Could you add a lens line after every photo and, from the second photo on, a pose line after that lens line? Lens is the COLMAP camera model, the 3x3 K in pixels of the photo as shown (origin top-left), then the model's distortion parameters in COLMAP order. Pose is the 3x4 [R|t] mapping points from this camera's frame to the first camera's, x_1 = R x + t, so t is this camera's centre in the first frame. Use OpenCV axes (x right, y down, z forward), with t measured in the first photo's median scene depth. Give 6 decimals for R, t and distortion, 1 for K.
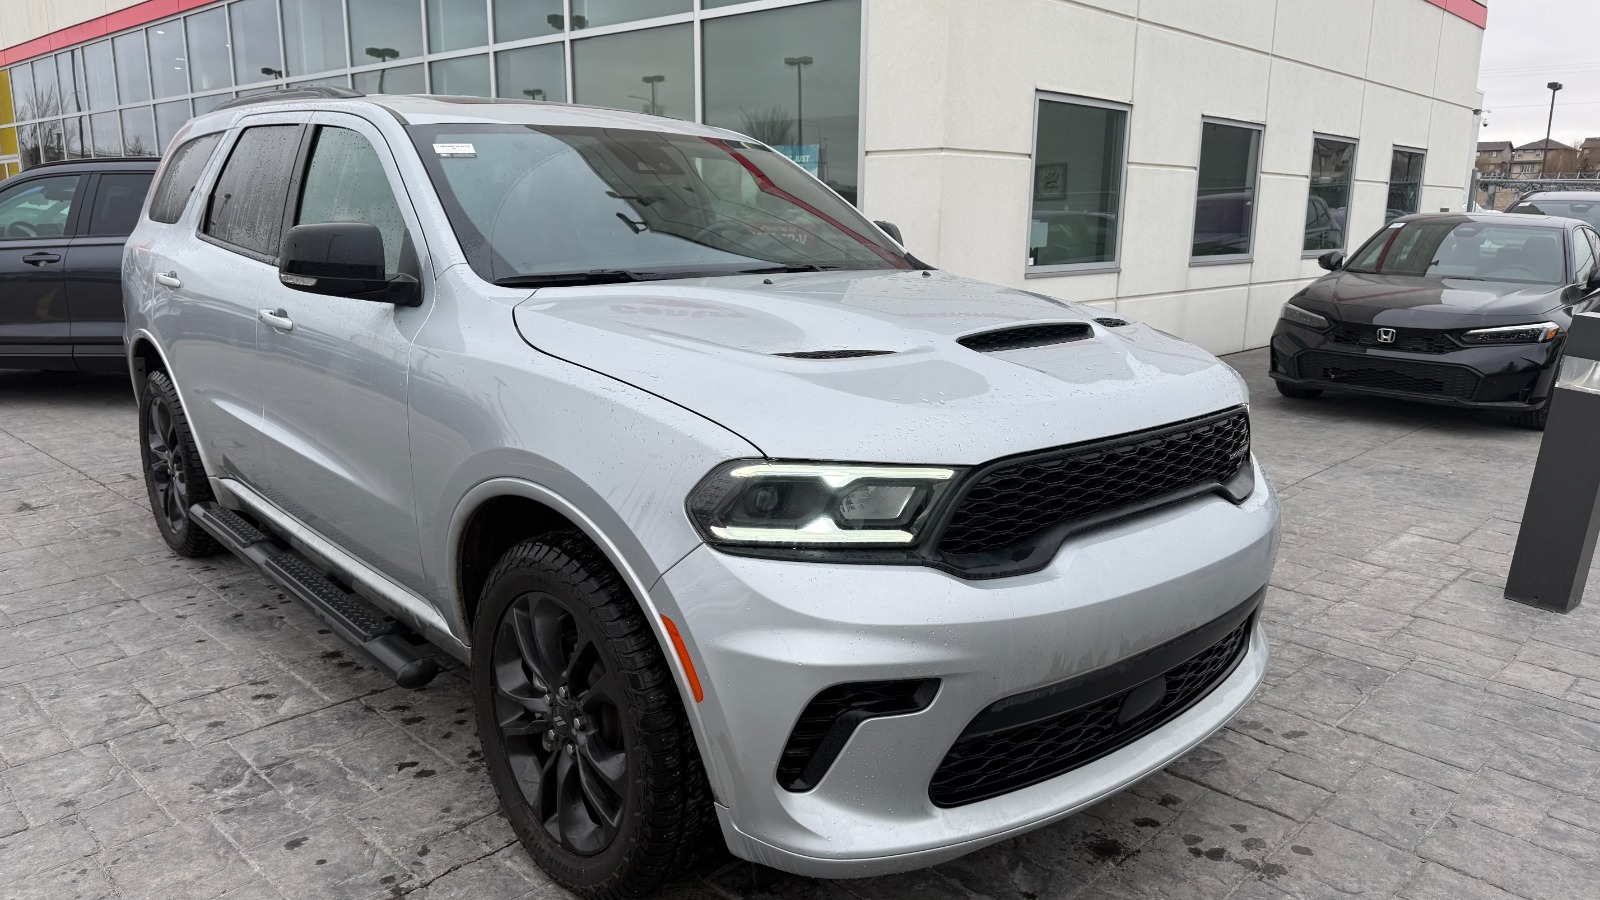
lens RADIAL K [[1104.7, 0, 801.1], [0, 1104.7, 458.0], [0, 0, 1]] dist [0.061223, -0.089106]
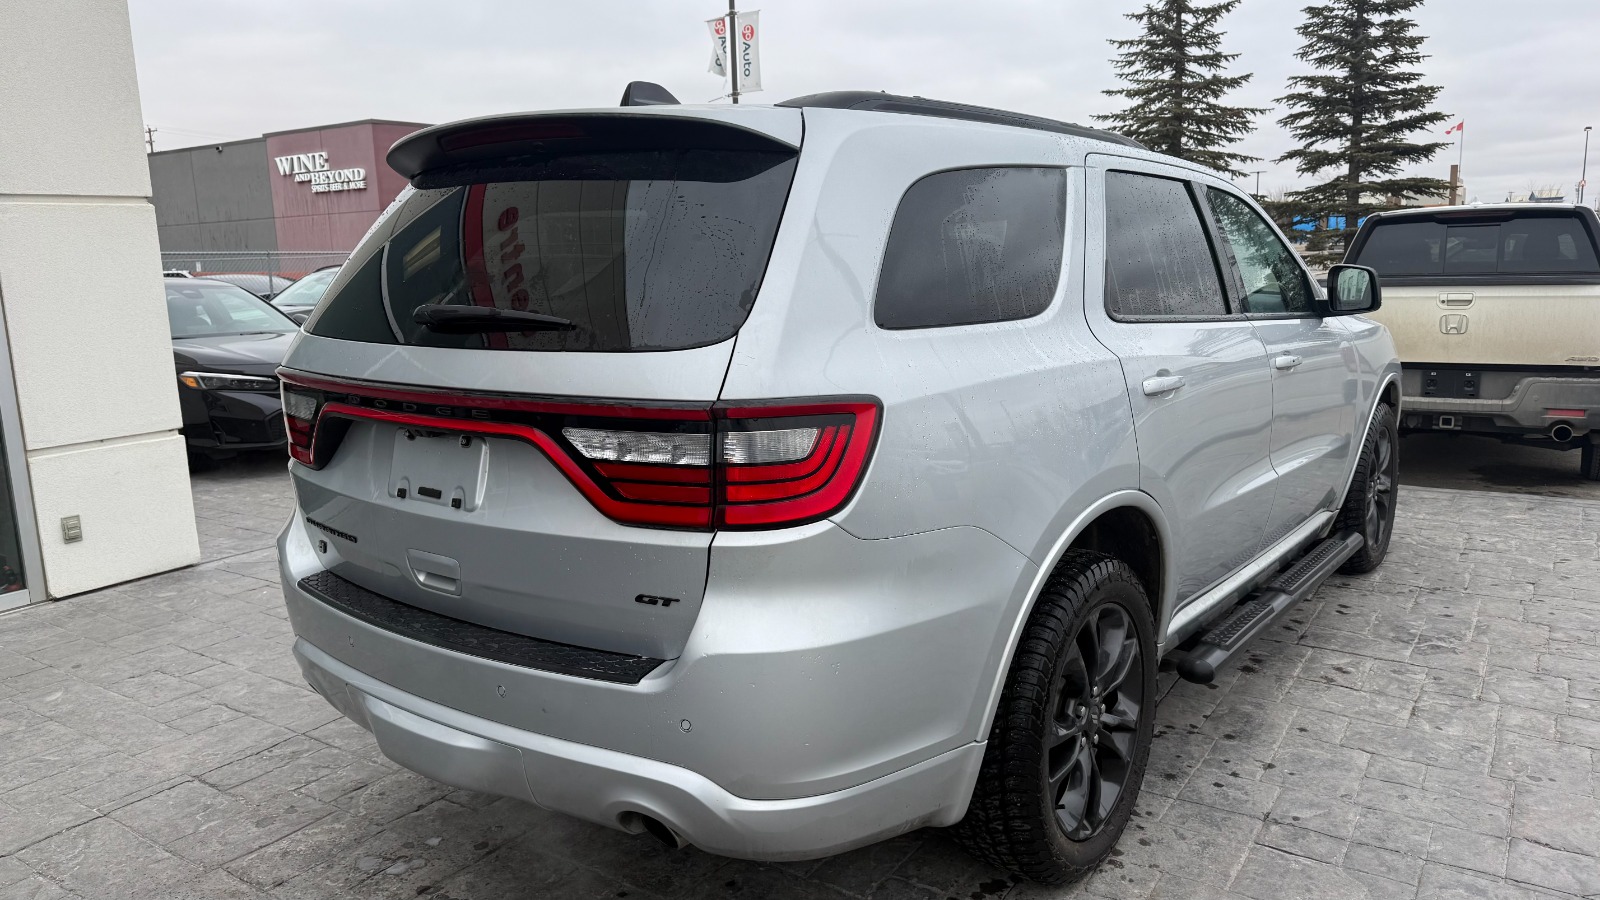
lens RADIAL K [[1127.2, 0, 803.8], [0, 1127.2, 441.7], [0, 0, 1]] dist [0.058960, -0.108016]
pose [[-0.175895, -0.168755, 0.969836, -1.499544], [0.244339, 0.946882, 0.209076, -0.400107], [-0.953603, 0.273745, -0.125318, 1.624900]]
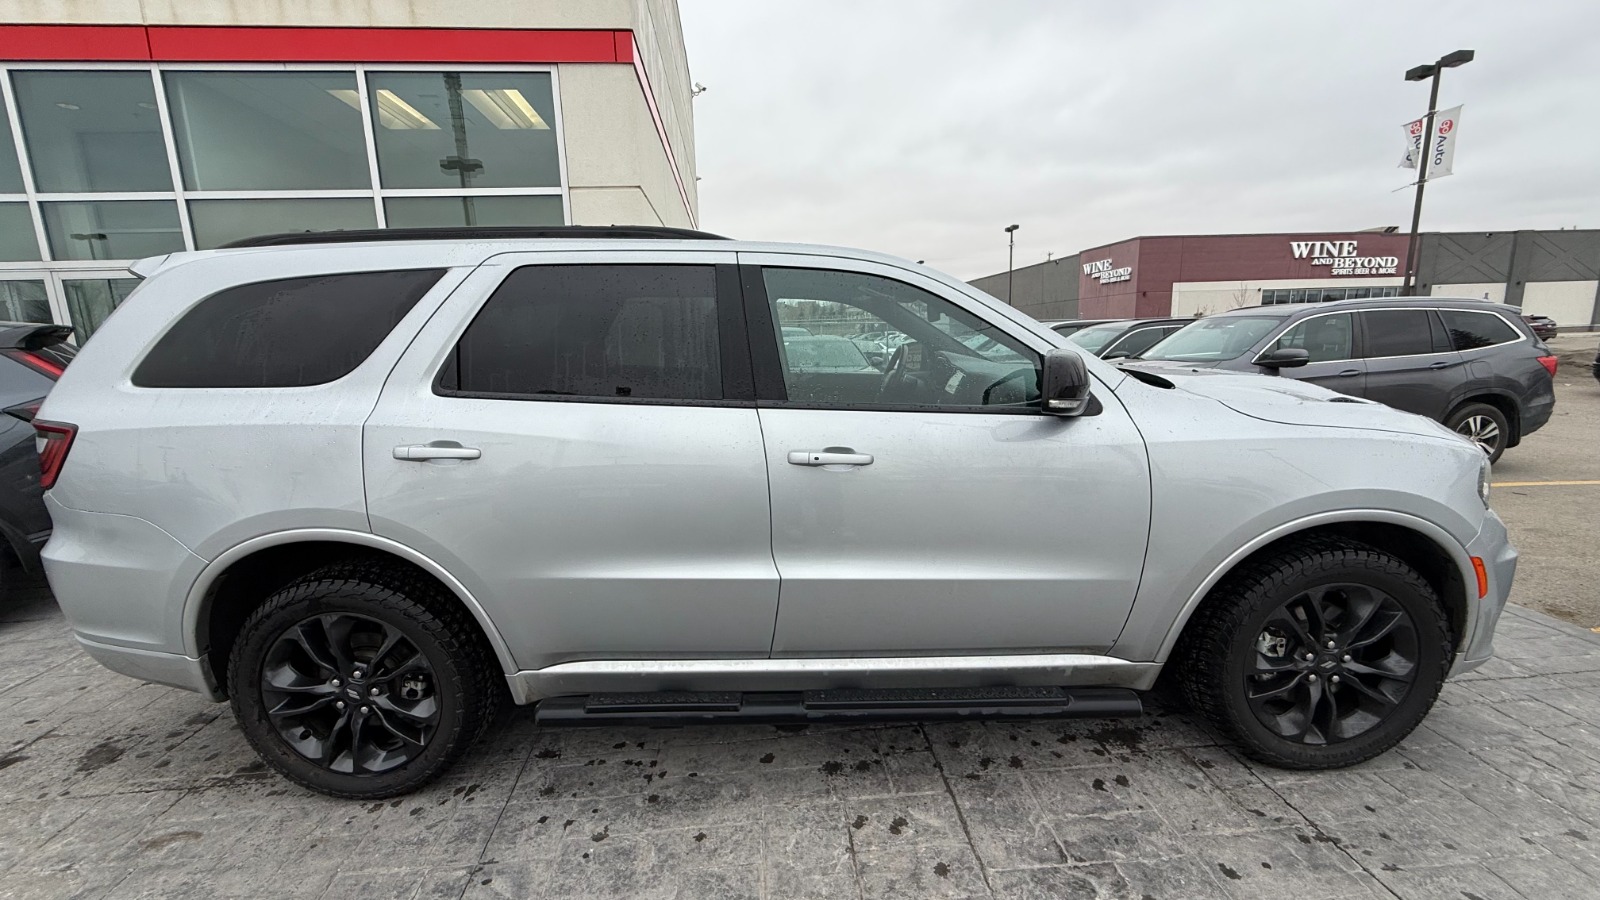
lens RADIAL K [[632.9, 0, 795.6], [0, 632.9, 452.2], [0, 0, 1]] dist [0.000135, -0.000104]
pose [[0.664445, -0.164464, 0.729016, -0.903723], [0.200500, 0.978952, 0.038107, -0.154973], [-0.719939, 0.120848, 0.683435, 0.638795]]
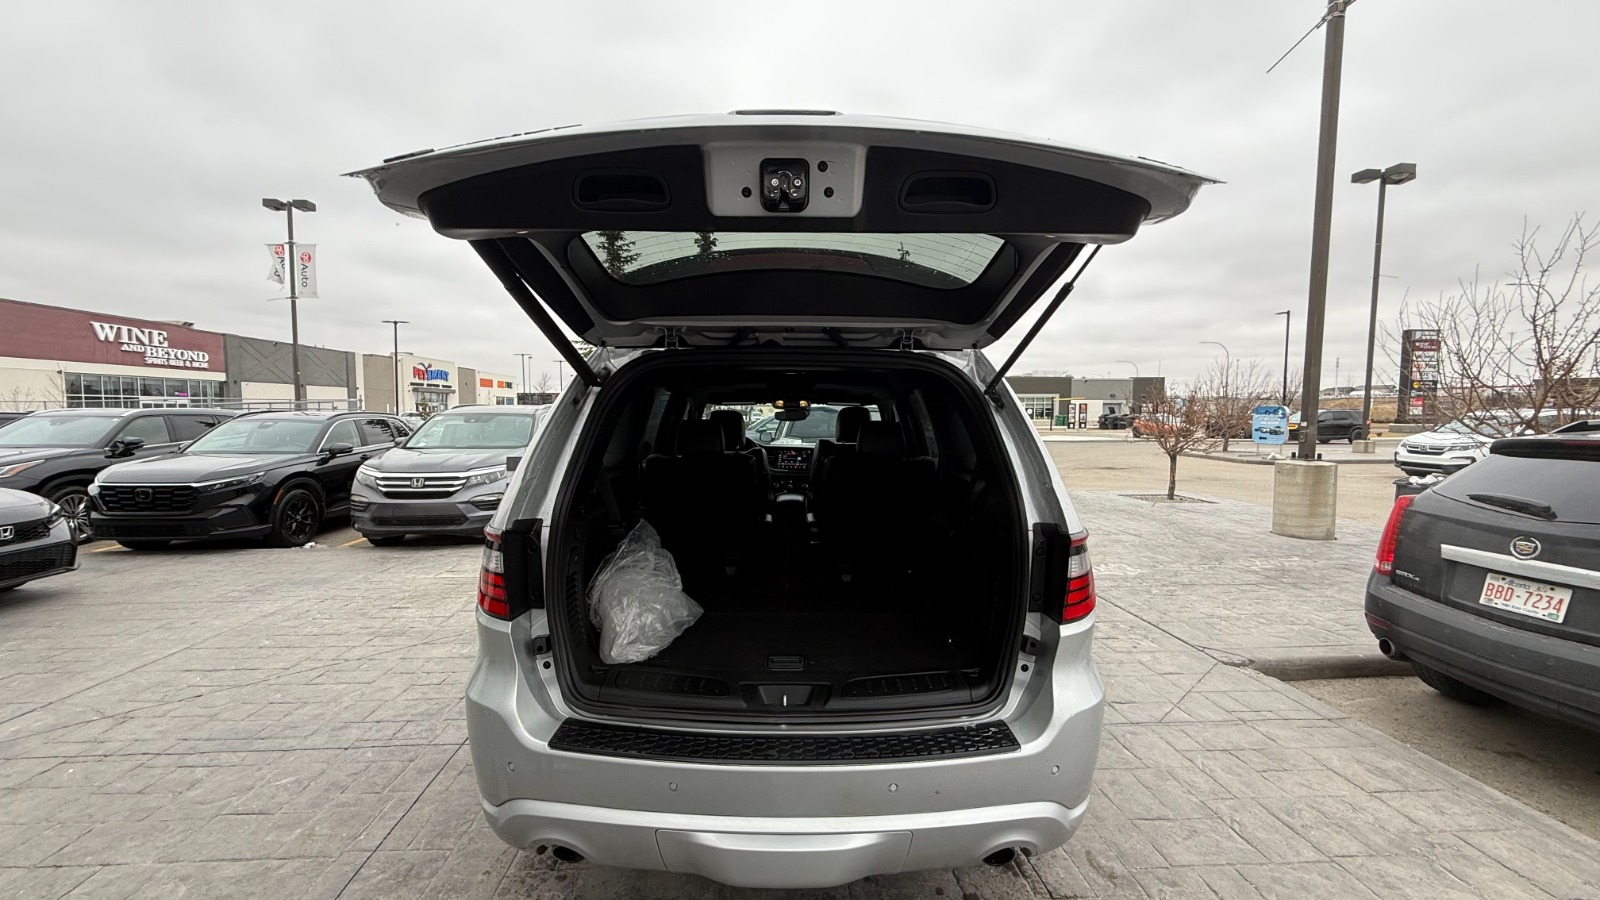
lens RADIAL K [[632.9, 0, 795.6], [0, 632.9, 452.2], [0, 0, 1]] dist [0.000135, -0.000104]
pose [[-0.739854, -0.056661, 0.670377, -1.099169], [0.138196, 0.962399, 0.233861, -0.508704], [-0.658421, 0.265666, -0.704204, 2.037678]]
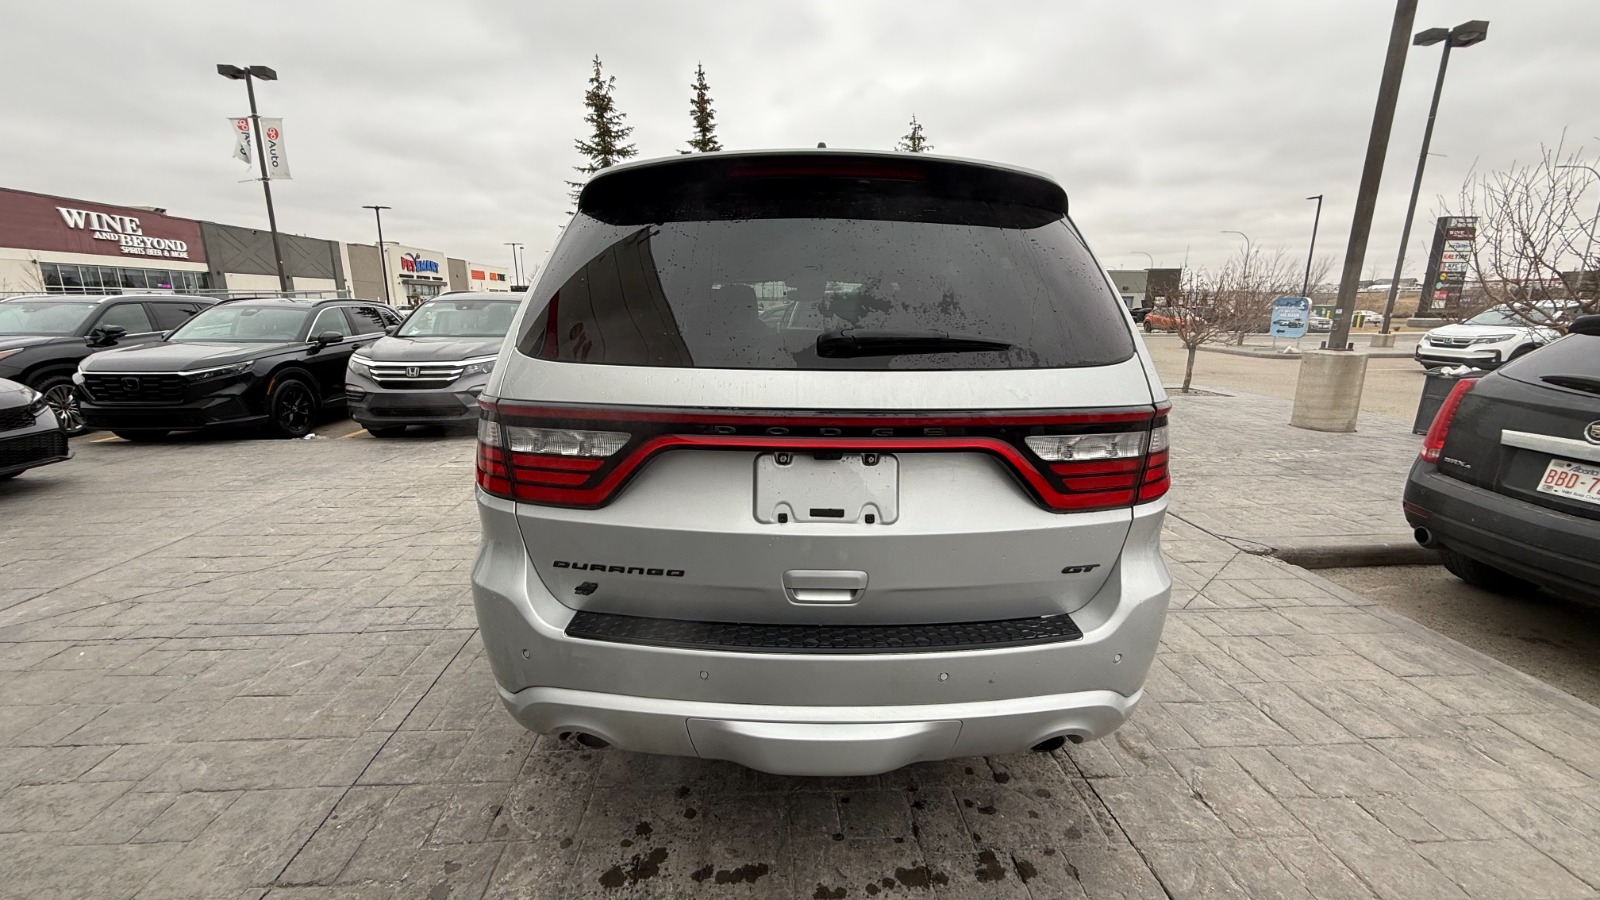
lens RADIAL K [[632.9, 0, 795.6], [0, 632.9, 452.2], [0, 0, 1]] dist [0.000135, -0.000104]
pose [[-0.738361, -0.165305, 0.653833, -1.038112], [0.137931, 0.911987, 0.386335, -0.471650], [-0.660150, 0.375439, -0.650575, 2.016328]]
